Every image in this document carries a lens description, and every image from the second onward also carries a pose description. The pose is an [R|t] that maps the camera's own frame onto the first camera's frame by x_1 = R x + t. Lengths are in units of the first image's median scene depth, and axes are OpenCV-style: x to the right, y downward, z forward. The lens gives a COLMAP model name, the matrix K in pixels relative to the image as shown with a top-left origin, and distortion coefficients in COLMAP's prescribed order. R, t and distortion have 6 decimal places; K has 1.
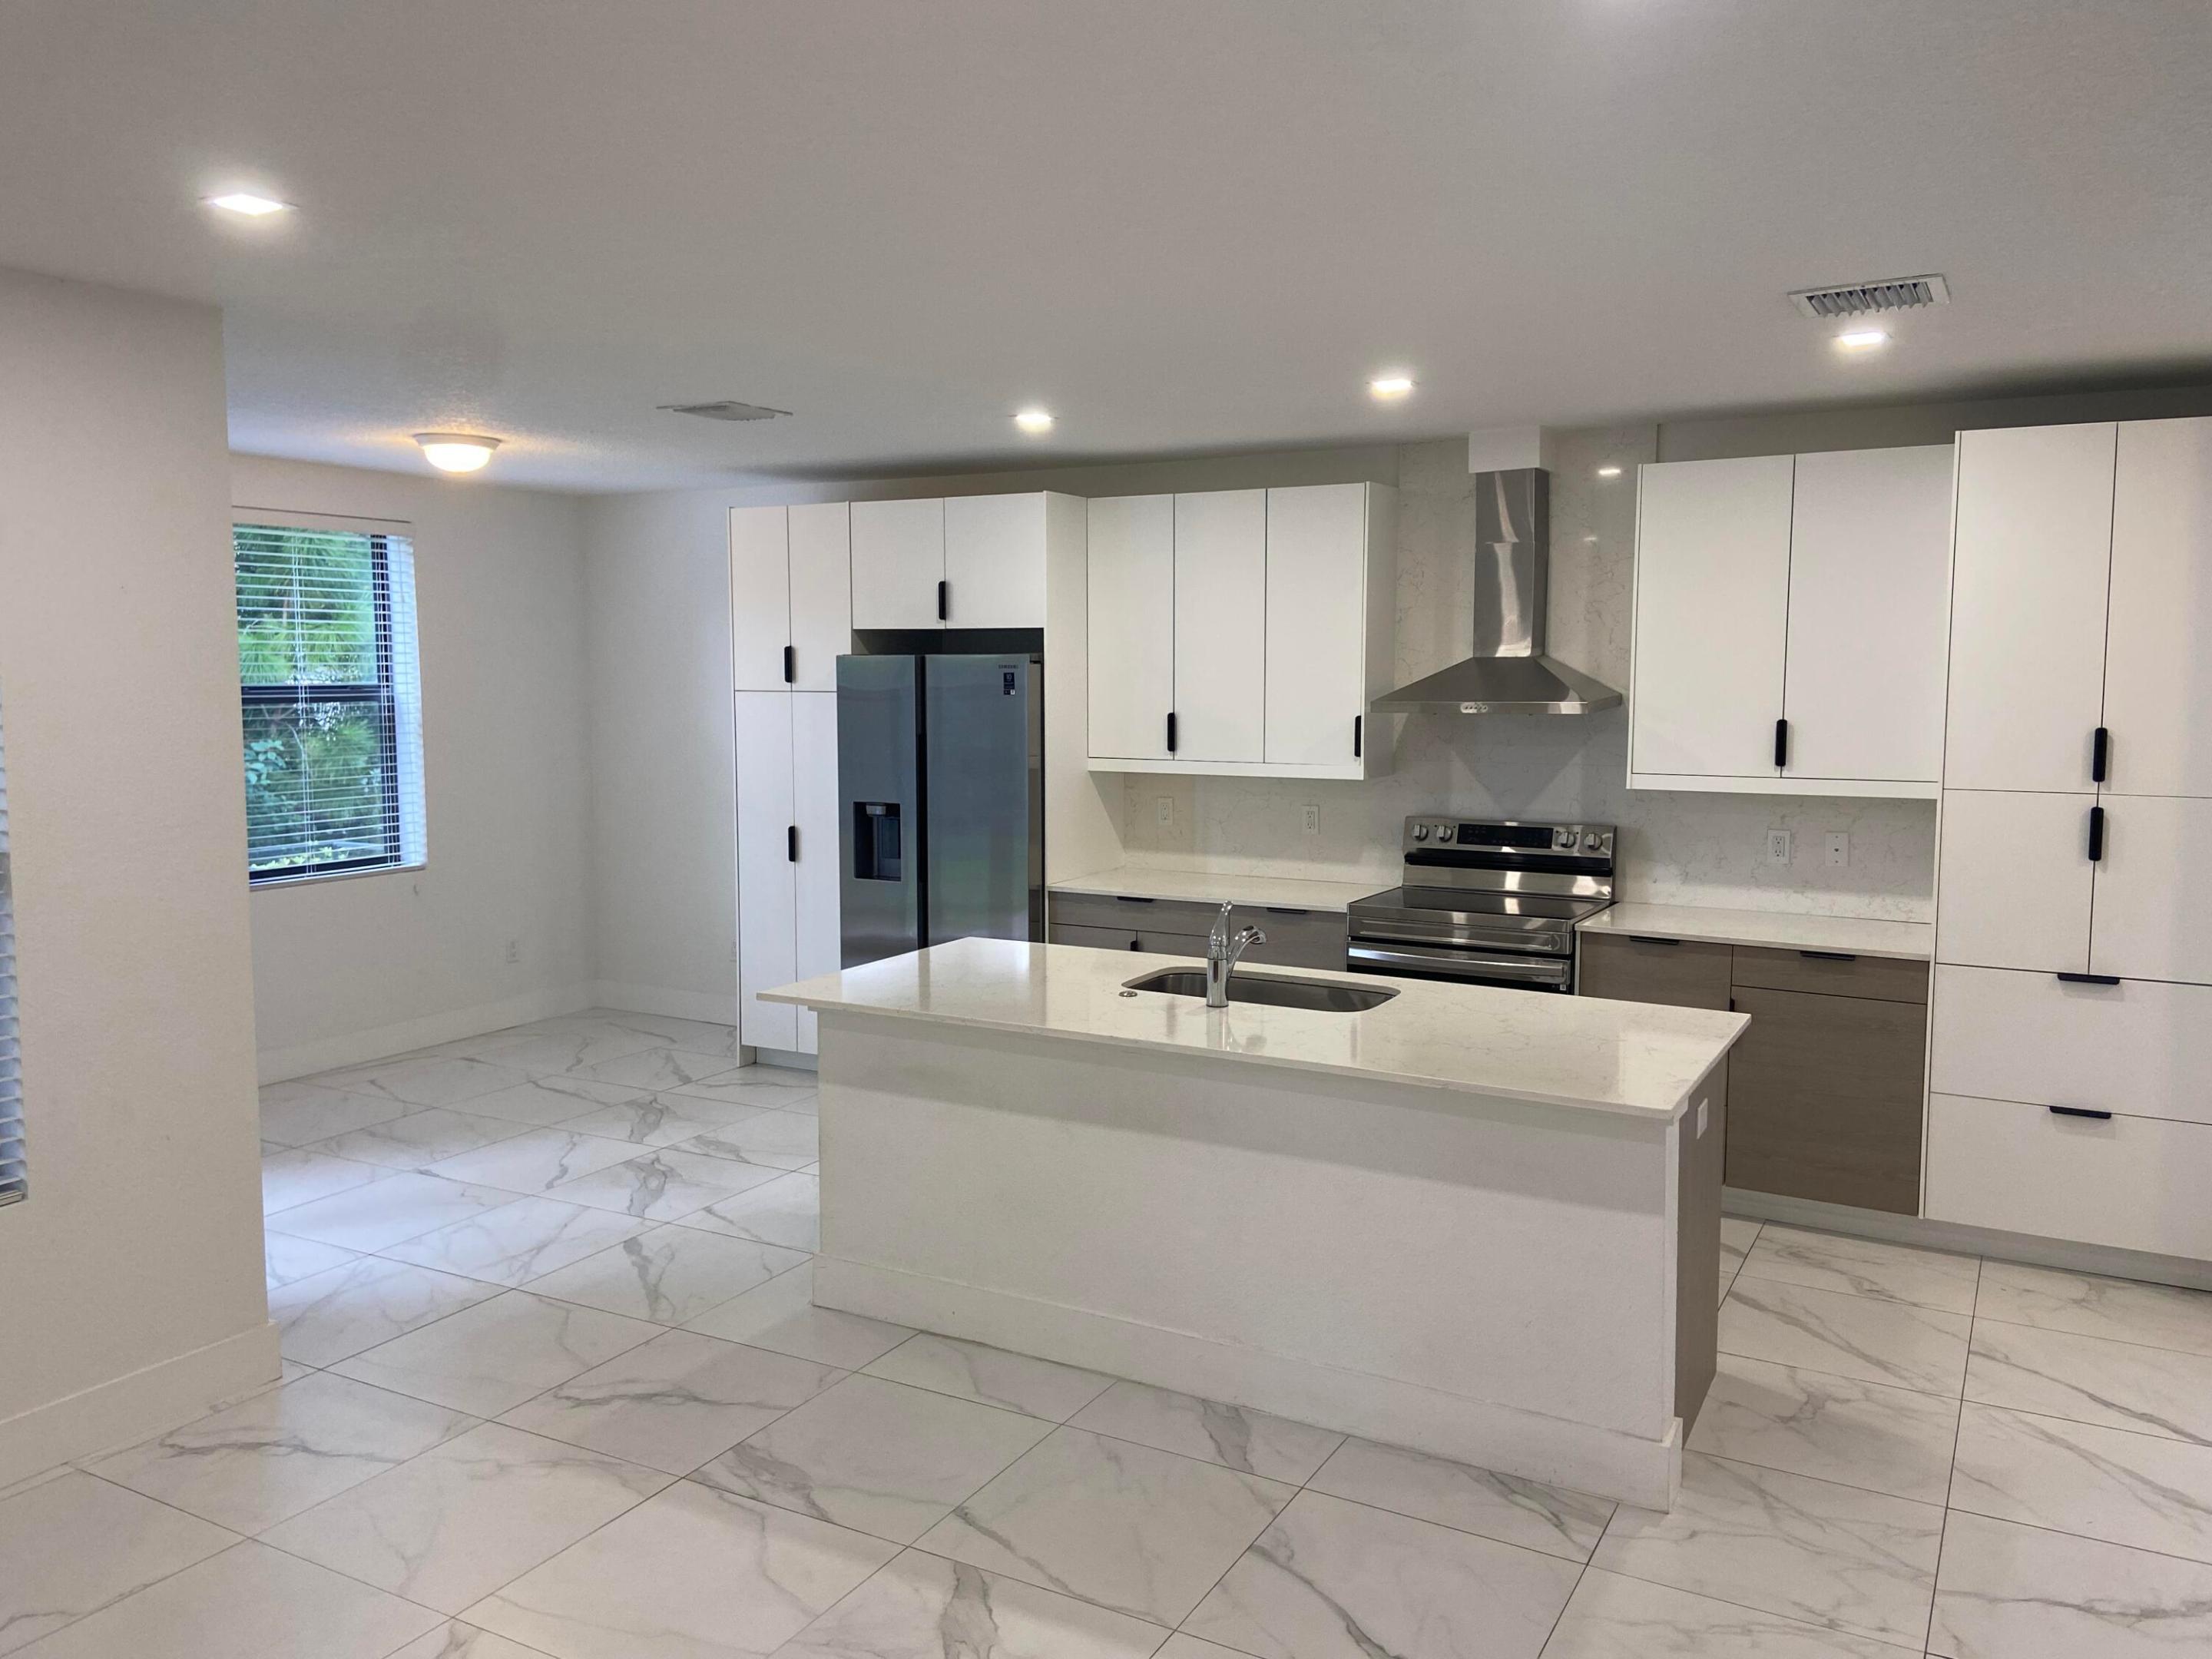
lens RADIAL K [[1666.6, 0, 1110.6], [0, 1666.6, 818.9], [0, 0, 1]] dist [0.126142, -0.164256]
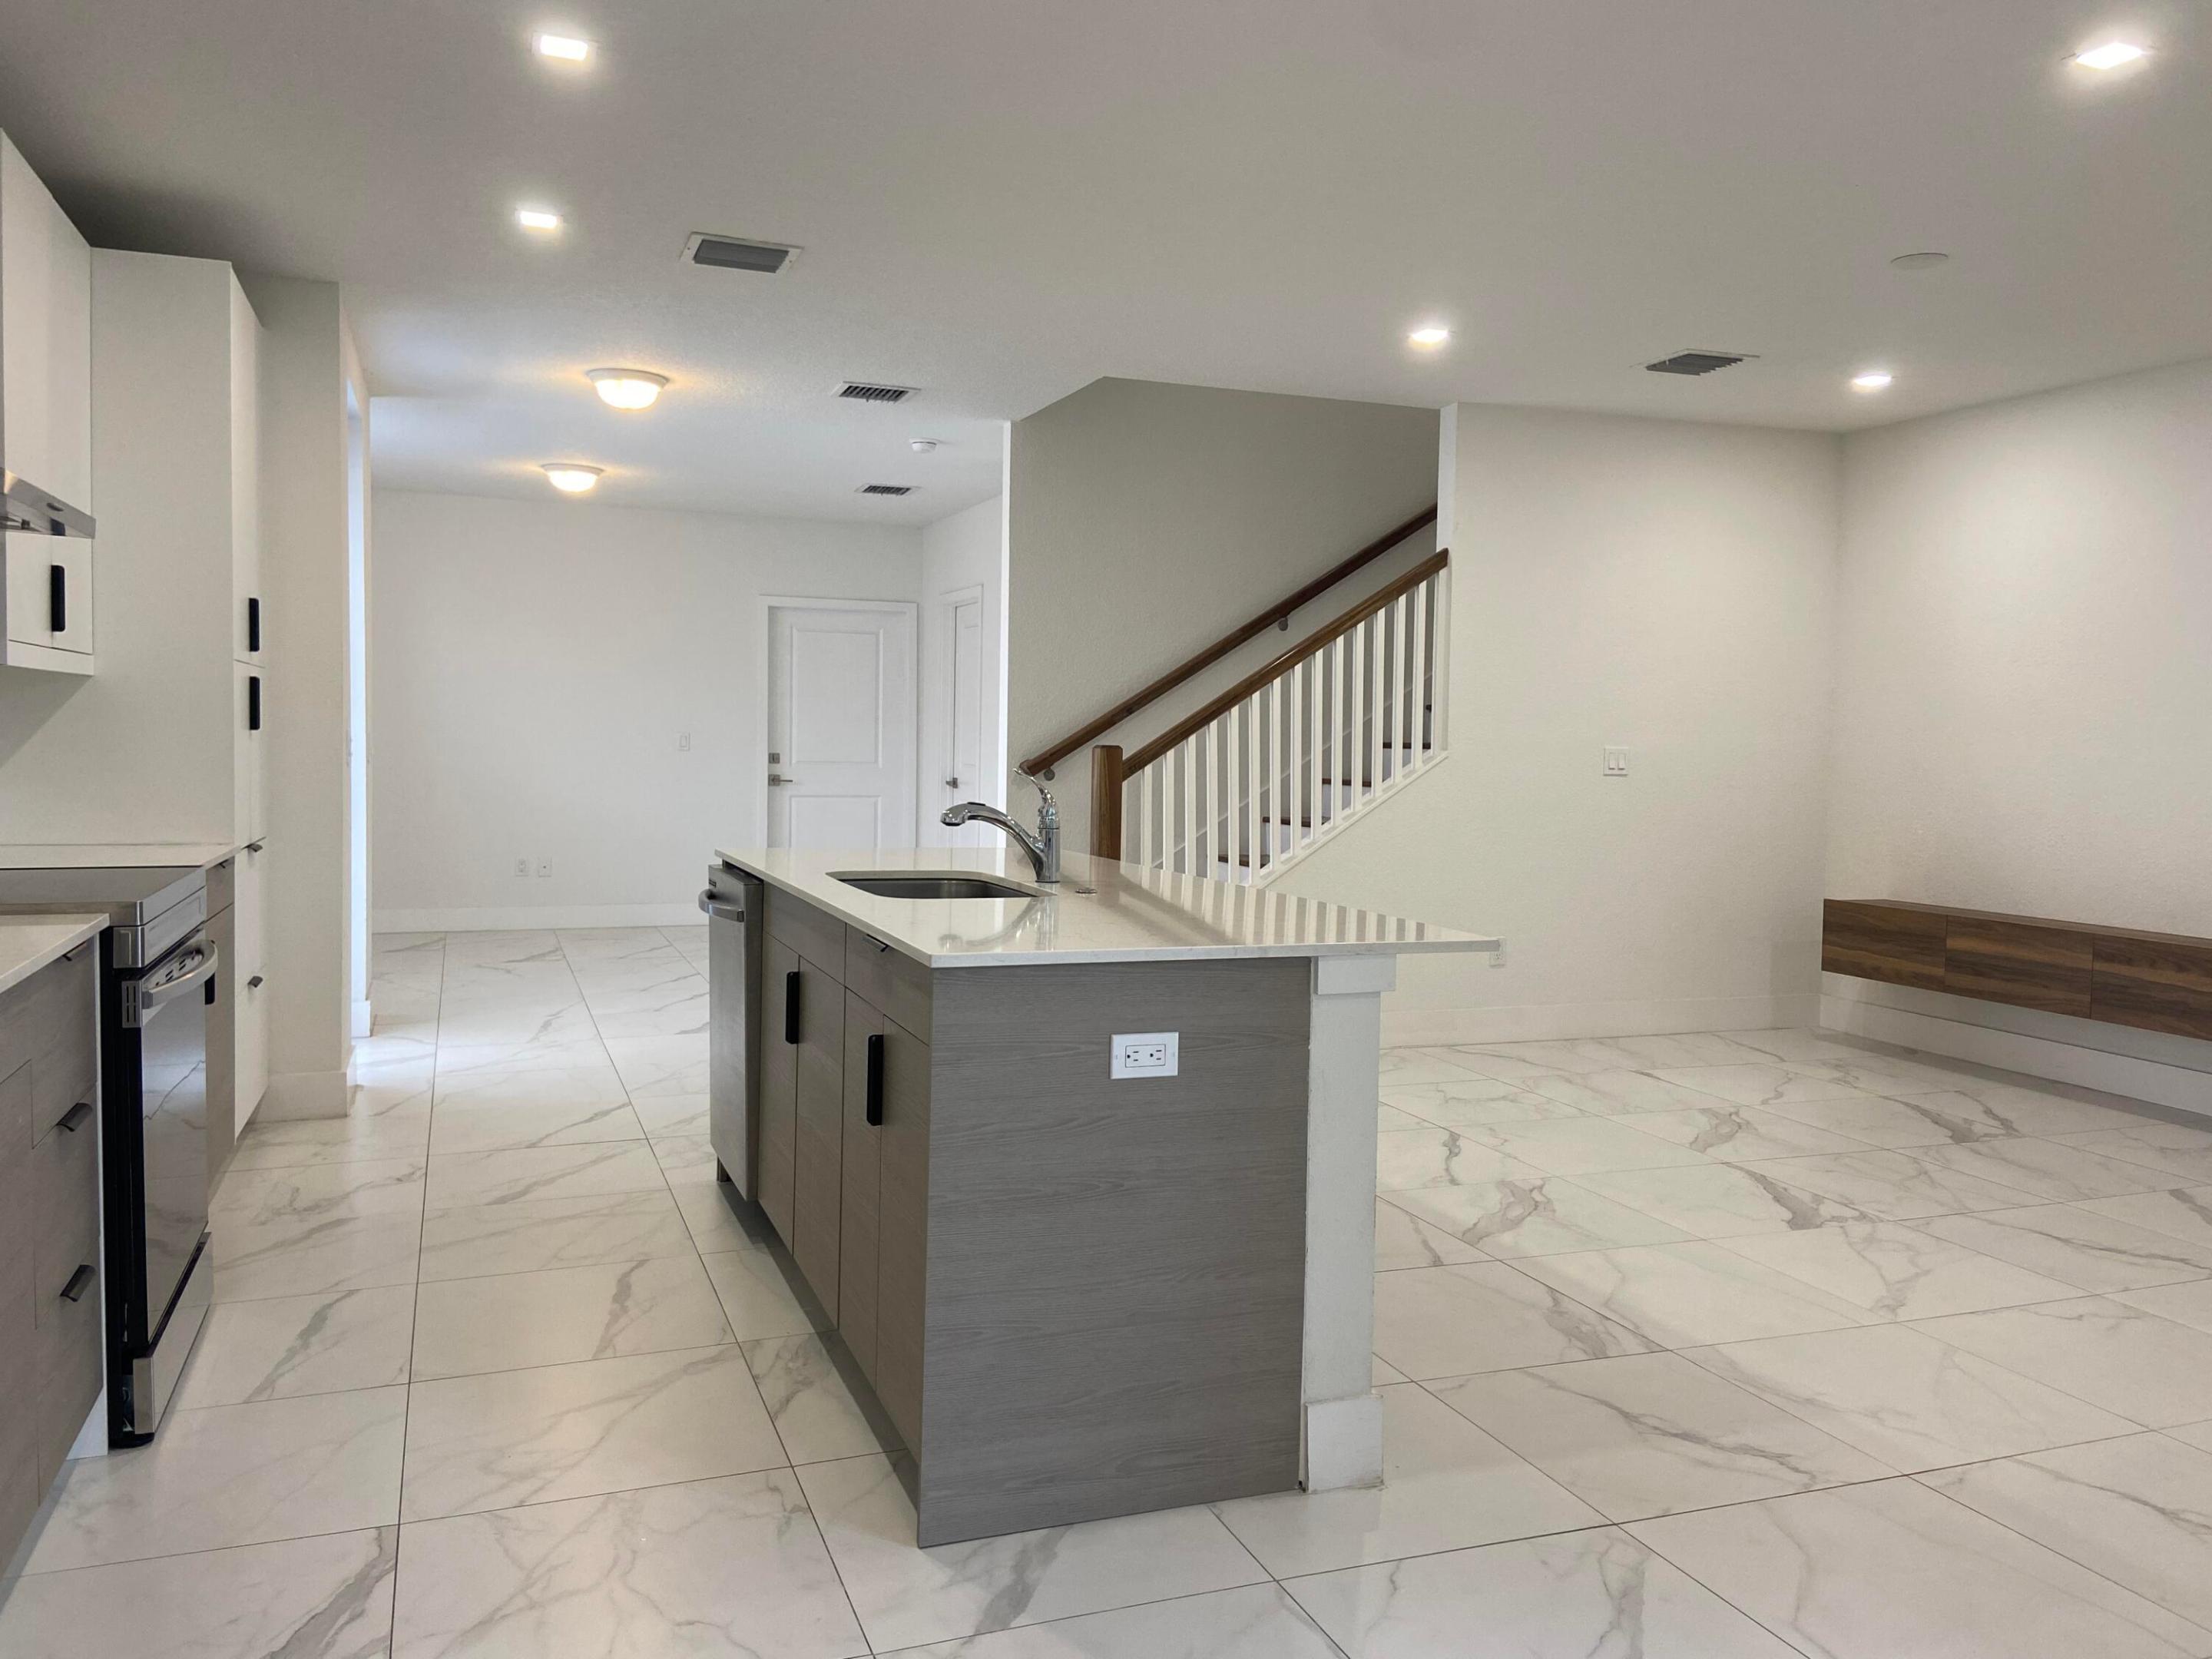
lens RADIAL K [[1666.6, 0, 1110.6], [0, 1666.6, 818.9], [0, 0, 1]] dist [0.126142, -0.164256]
pose [[-0.768083, -0.046200, 0.638681, -0.381233], [0.041126, 0.991776, 0.121200, -0.020114], [-0.639028, 0.119358, -0.759867, 1.190165]]
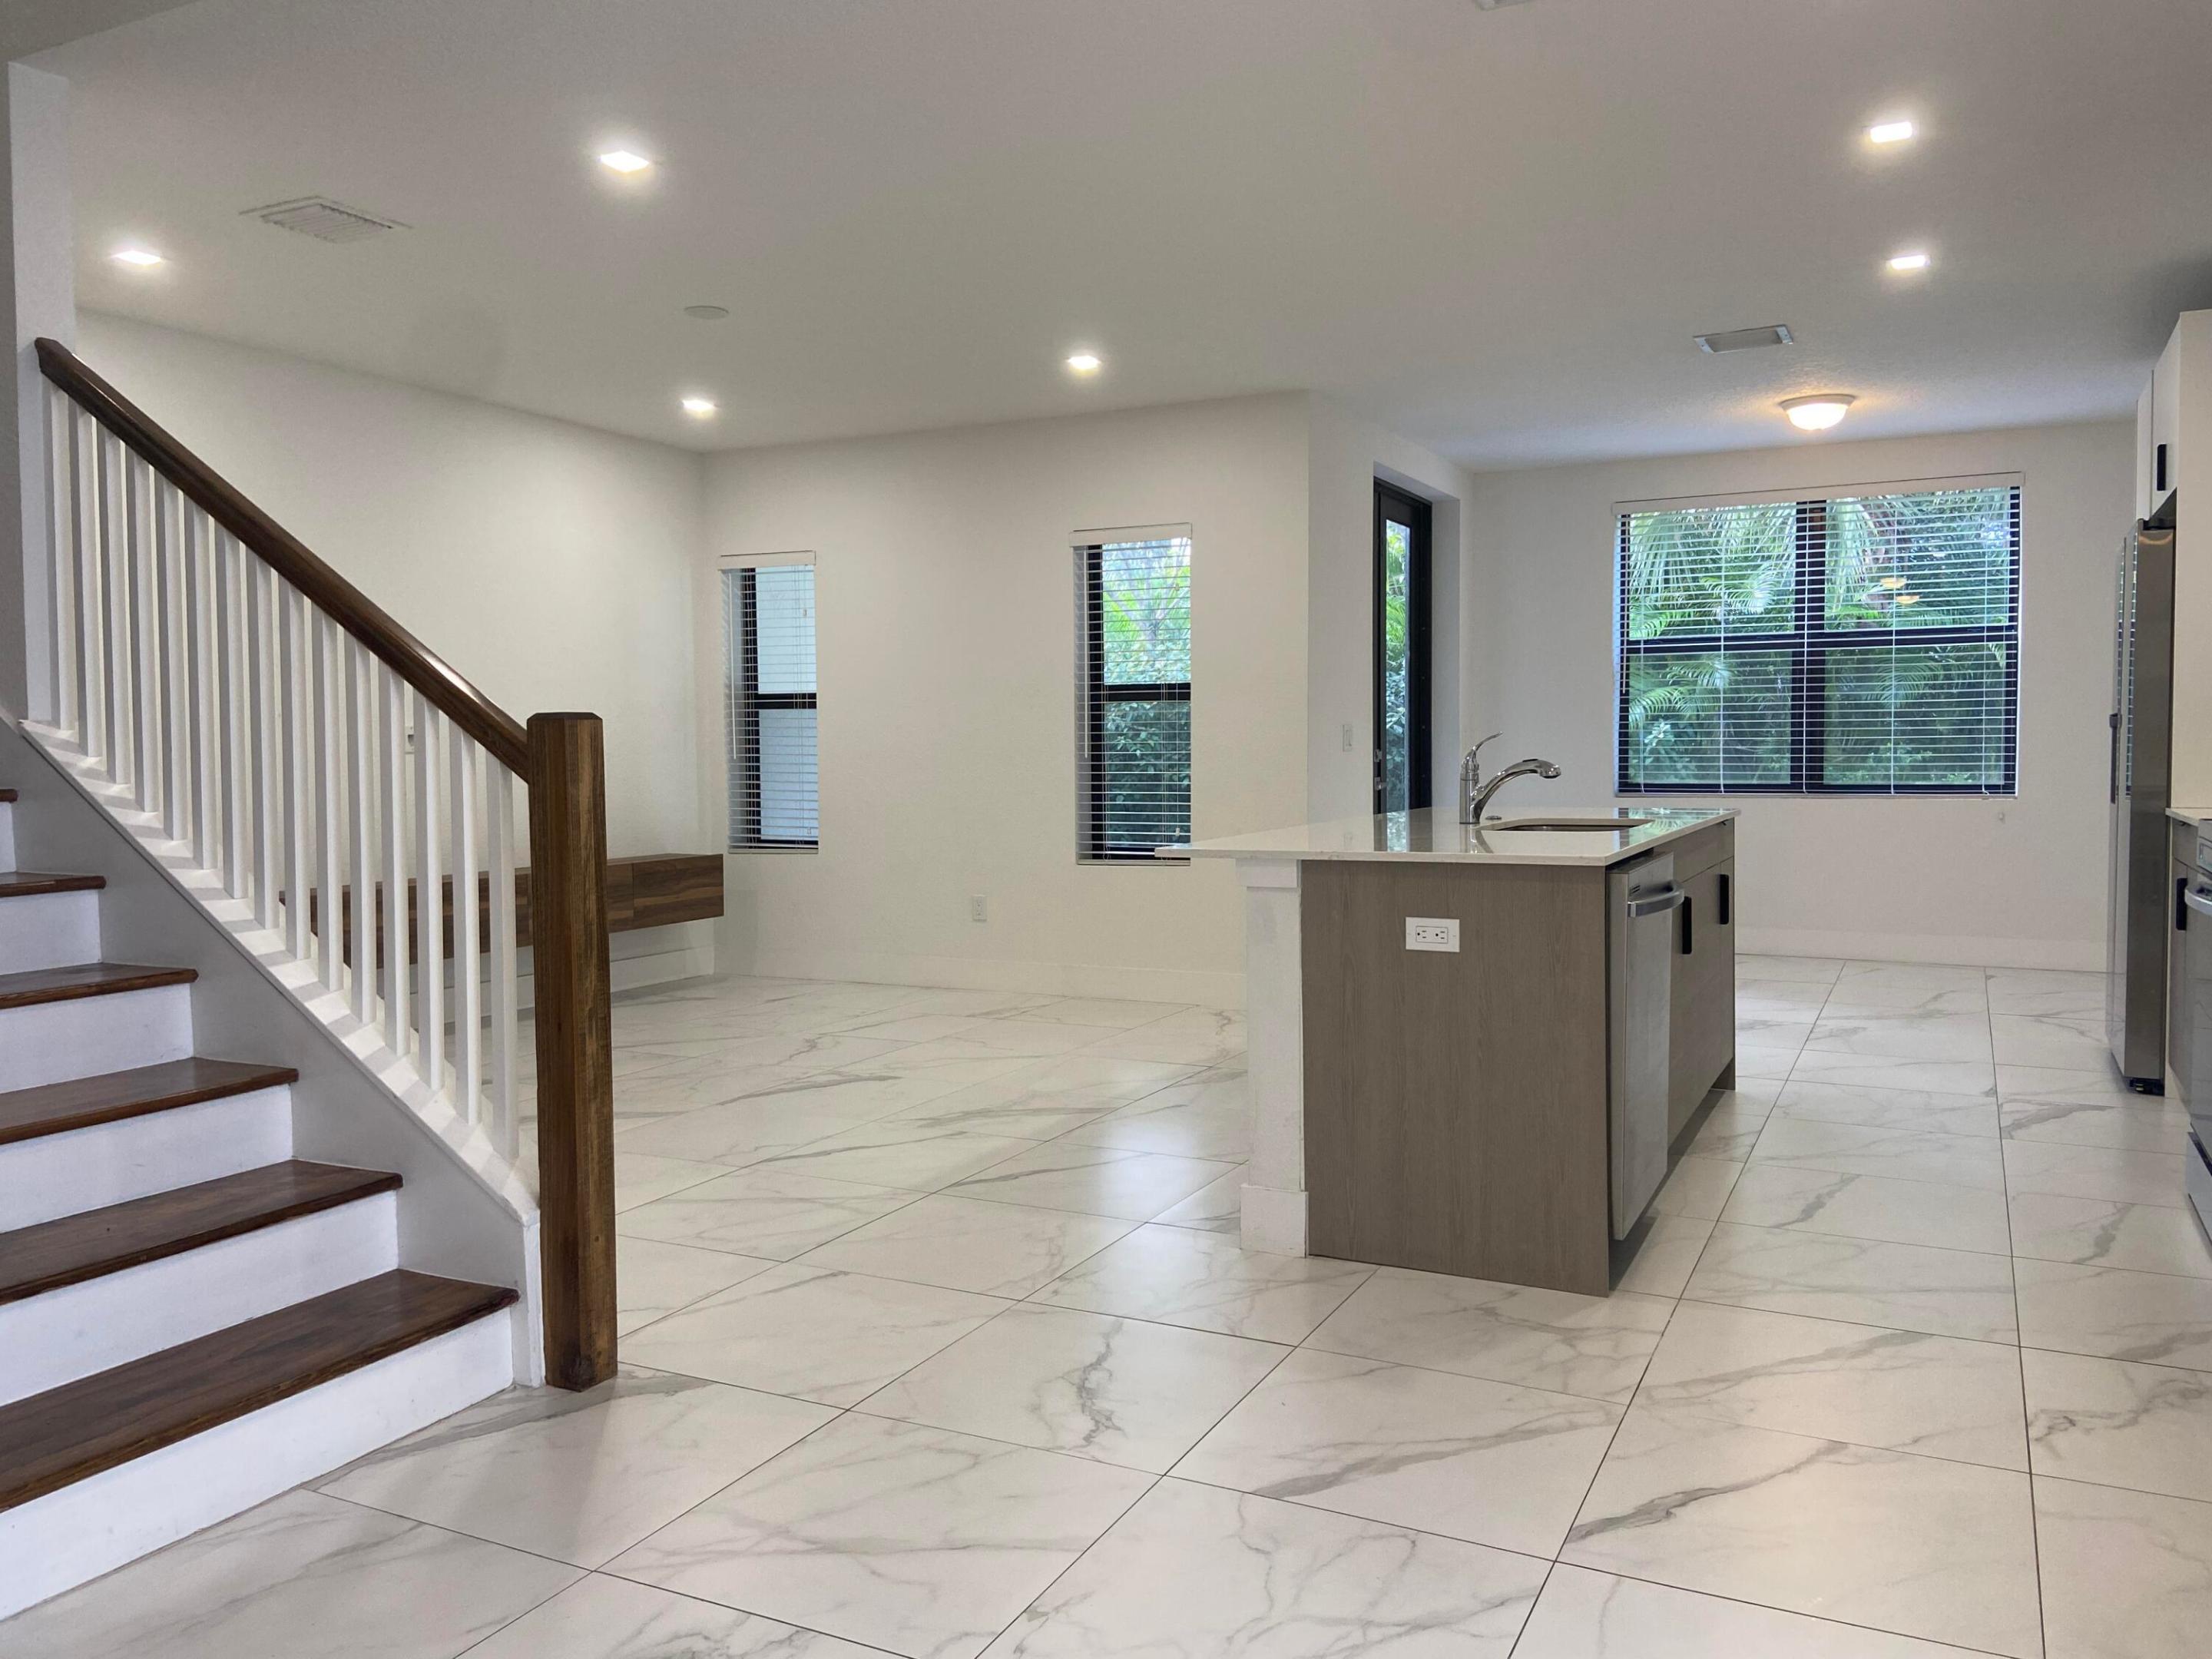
lens RADIAL K [[1666.6, 0, 1110.6], [0, 1666.6, 818.9], [0, 0, 1]] dist [0.126142, -0.164256]
pose [[0.046483, 0.046878, -0.997818, 0.833325], [-0.084934, 0.995466, 0.042811, 0.058940], [0.995302, 0.082759, 0.050254, 0.510297]]
